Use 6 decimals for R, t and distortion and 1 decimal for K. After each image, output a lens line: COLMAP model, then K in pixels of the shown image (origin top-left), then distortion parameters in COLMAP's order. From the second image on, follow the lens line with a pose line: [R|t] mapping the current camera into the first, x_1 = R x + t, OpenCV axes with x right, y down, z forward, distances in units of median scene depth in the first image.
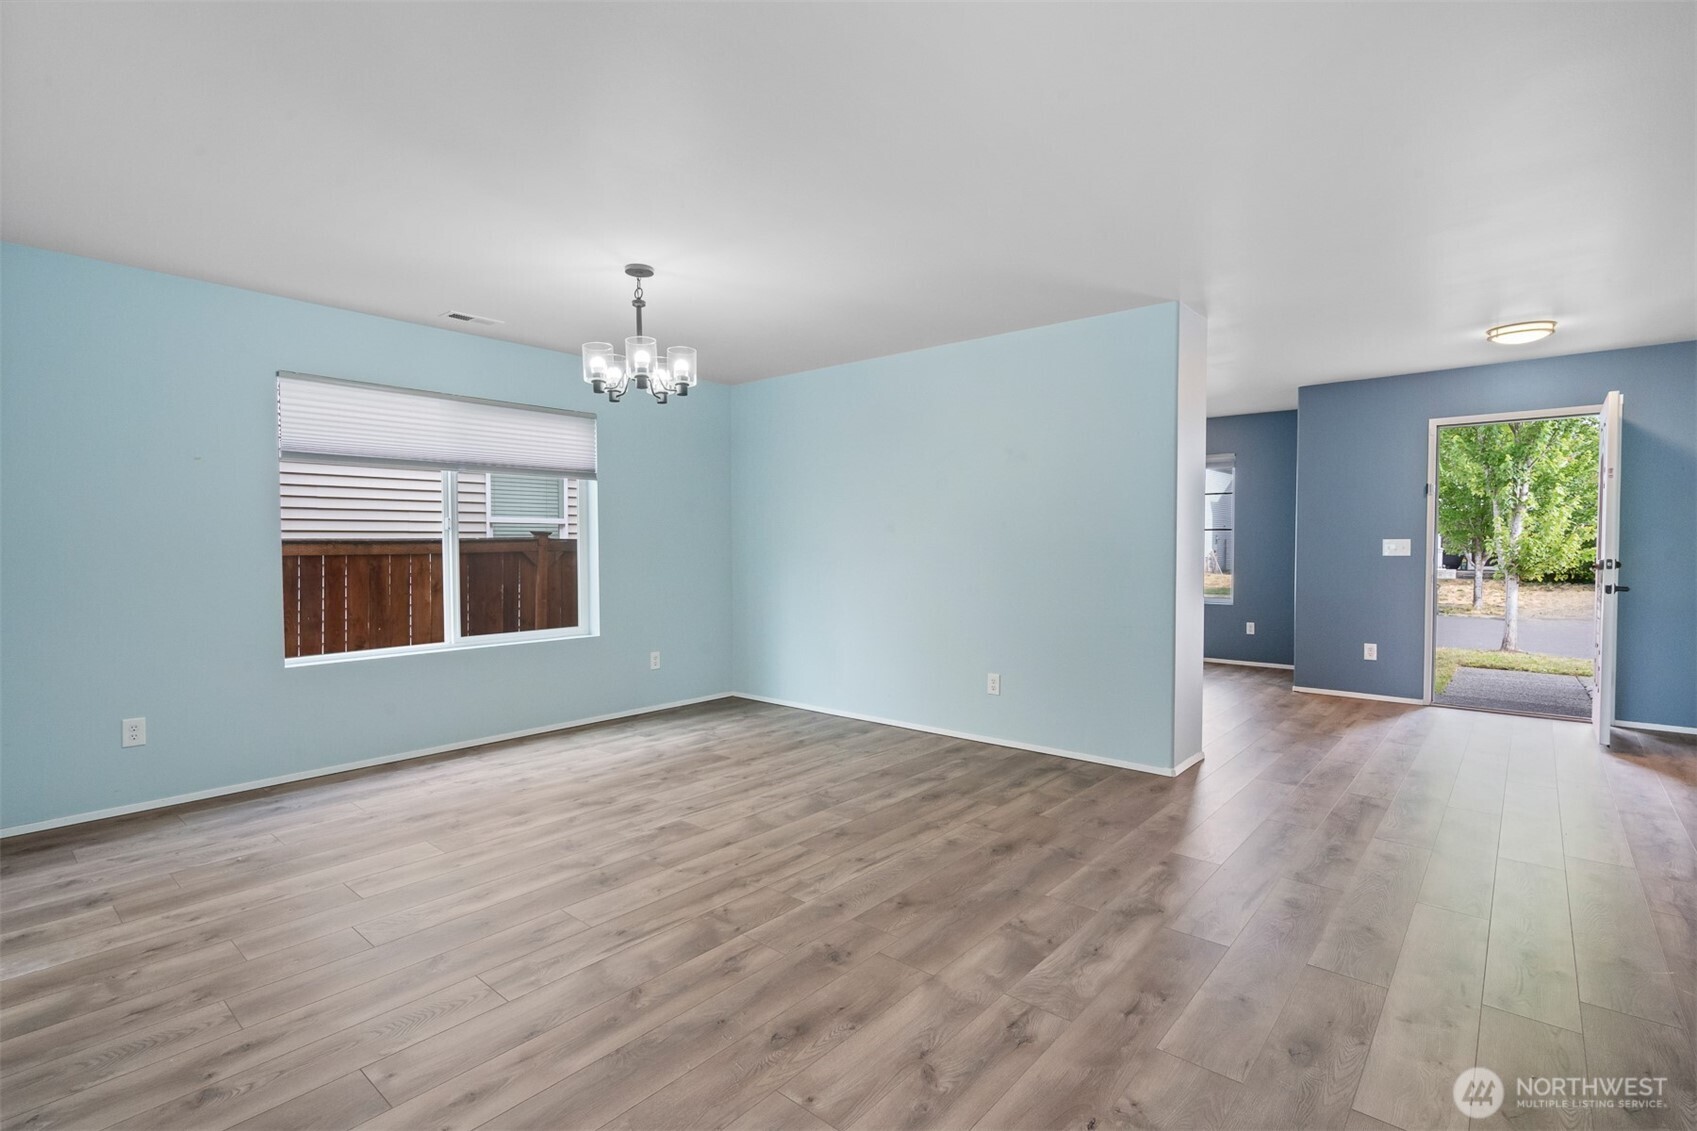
lens RADIAL K [[791.2, 0, 842.5], [0, 791.2, 564.9], [0, 0, 1]] dist [-0.006500, -0.000105]
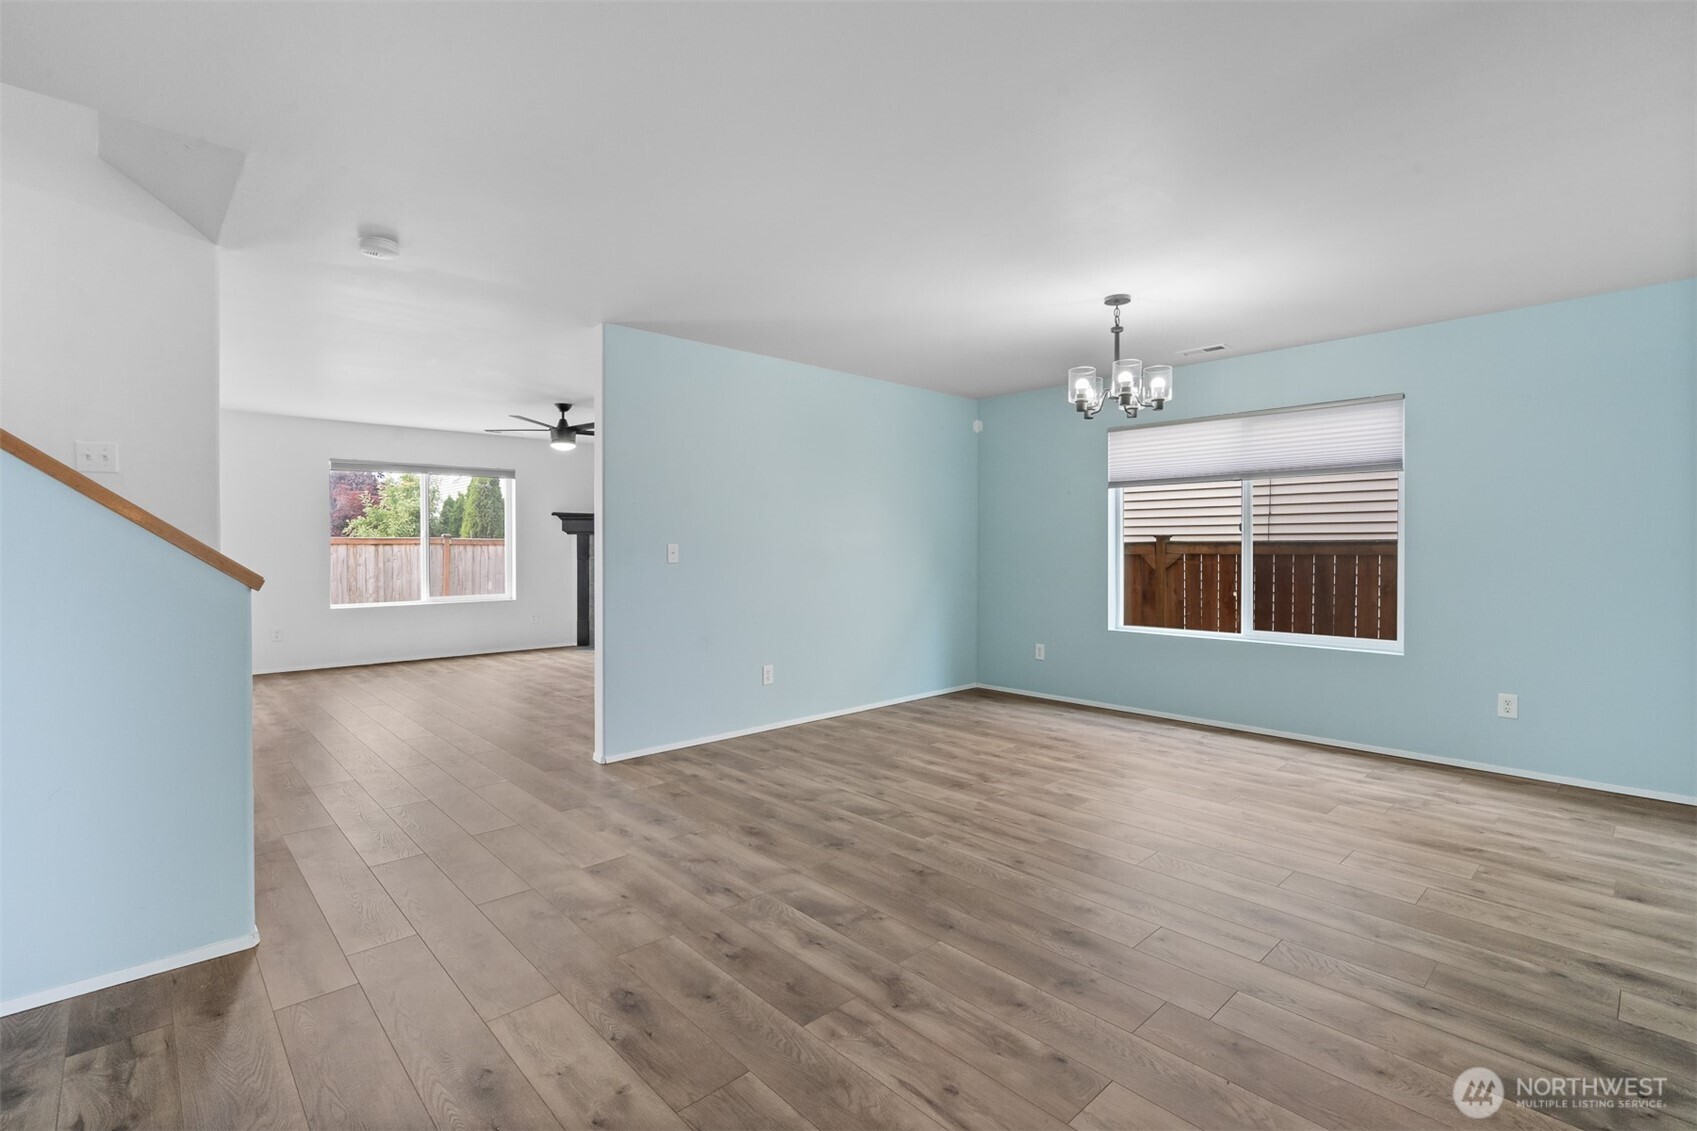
lens RADIAL K [[769.4, 0, 841.1], [0, 769.4, 549.7], [0, 0, 1]] dist [-0.004739, -0.000362]
pose [[-0.107939, 0.008295, -0.994123, 1.055942], [-0.026362, 0.999590, 0.011202, -0.029375], [0.993808, 0.027416, -0.107676, 0.907128]]
